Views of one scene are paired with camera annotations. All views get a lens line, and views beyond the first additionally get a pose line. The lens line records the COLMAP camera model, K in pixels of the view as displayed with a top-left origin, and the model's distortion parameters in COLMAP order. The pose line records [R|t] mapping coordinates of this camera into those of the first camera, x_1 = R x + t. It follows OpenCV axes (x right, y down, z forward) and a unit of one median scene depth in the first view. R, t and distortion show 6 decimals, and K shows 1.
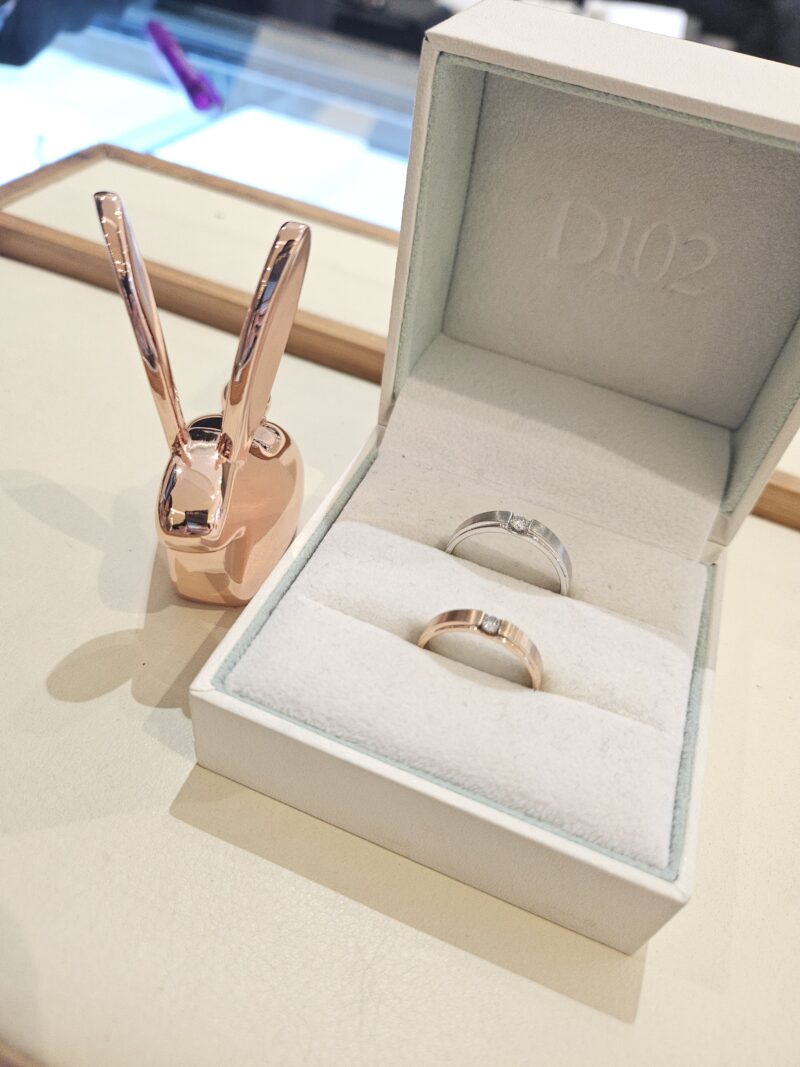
lens RADIAL K [[829.4, 0, 400.0], [0, 829.4, 533.5], [0, 0, 1]] dist [0.005606, -0.079709]
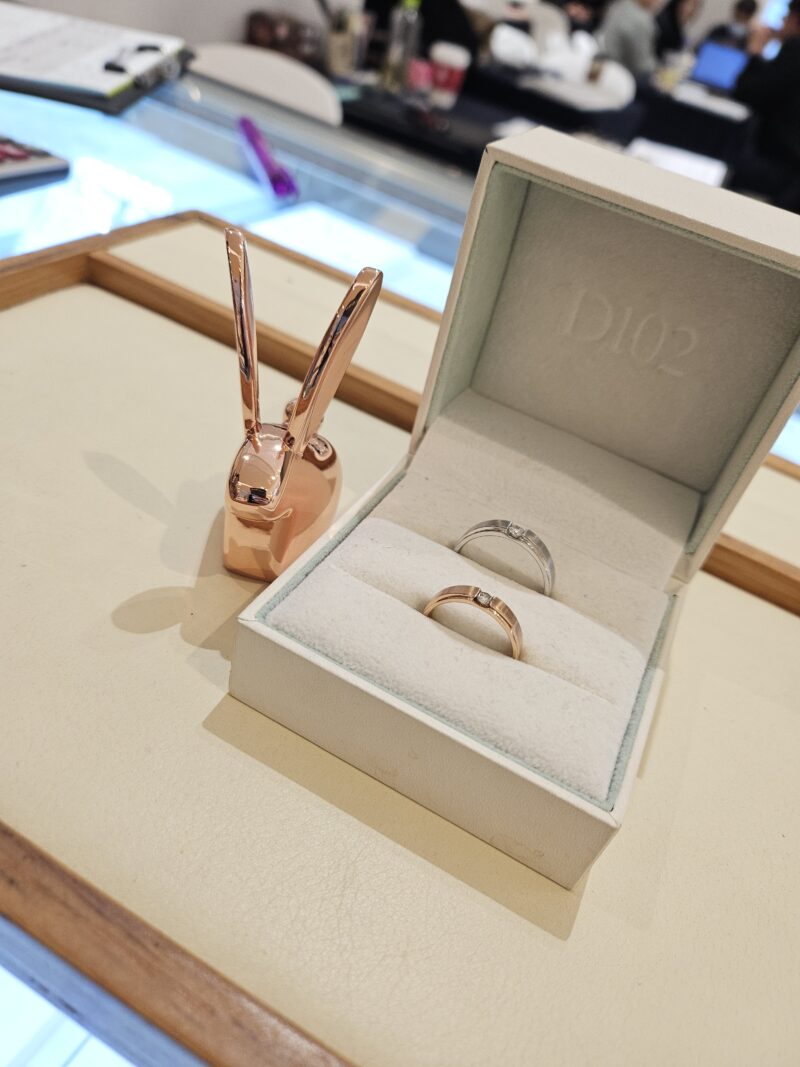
lens RADIAL K [[829.4, 0, 400.0], [0, 829.4, 533.5], [0, 0, 1]] dist [0.005606, -0.079709]
pose [[0.992158, 0.124397, -0.012193, -0.011253], [-0.124968, 0.985247, -0.116924, 0.152072], [-0.002532, 0.117531, 0.993066, -0.212782]]
